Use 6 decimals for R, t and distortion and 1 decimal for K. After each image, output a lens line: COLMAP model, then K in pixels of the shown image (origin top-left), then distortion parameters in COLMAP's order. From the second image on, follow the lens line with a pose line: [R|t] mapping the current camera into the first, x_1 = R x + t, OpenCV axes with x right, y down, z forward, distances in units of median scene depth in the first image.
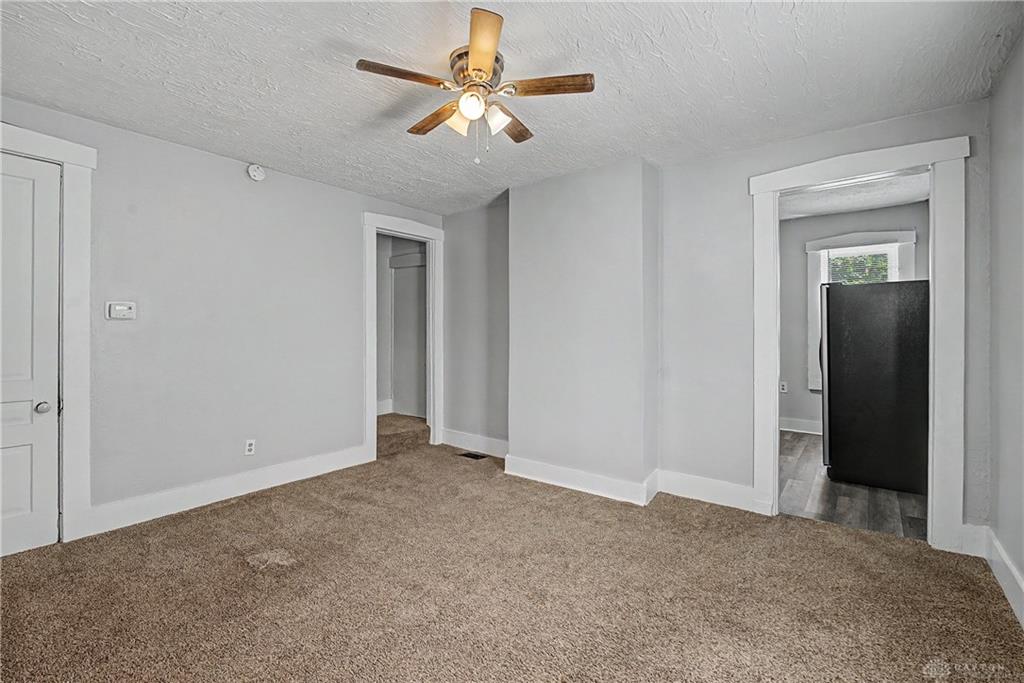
lens RADIAL K [[466.6, 0, 555.3], [0, 466.6, 325.4], [0, 0, 1]] dist [0.000267, -0.000553]
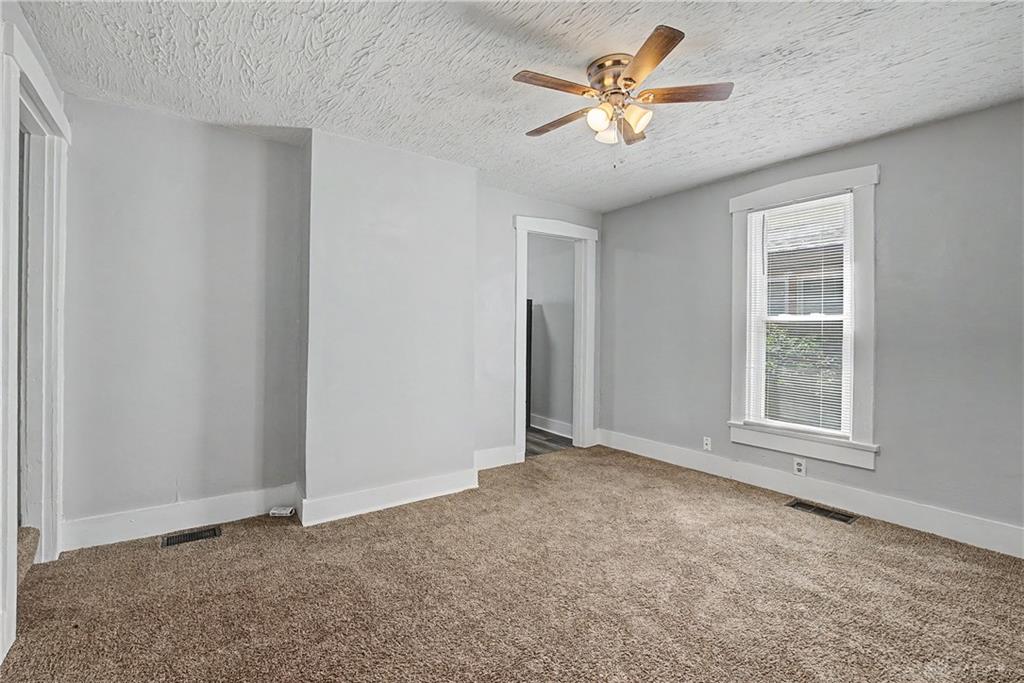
lens RADIAL K [[466.6, 0, 504.6], [0, 466.6, 335.0], [0, 0, 1]] dist [0.000267, -0.000553]
pose [[0.356503, -0.017495, 0.934130, -0.650398], [0.000750, 0.999830, 0.018439, 0.010923], [-0.934294, -0.005873, 0.356455, 0.458494]]
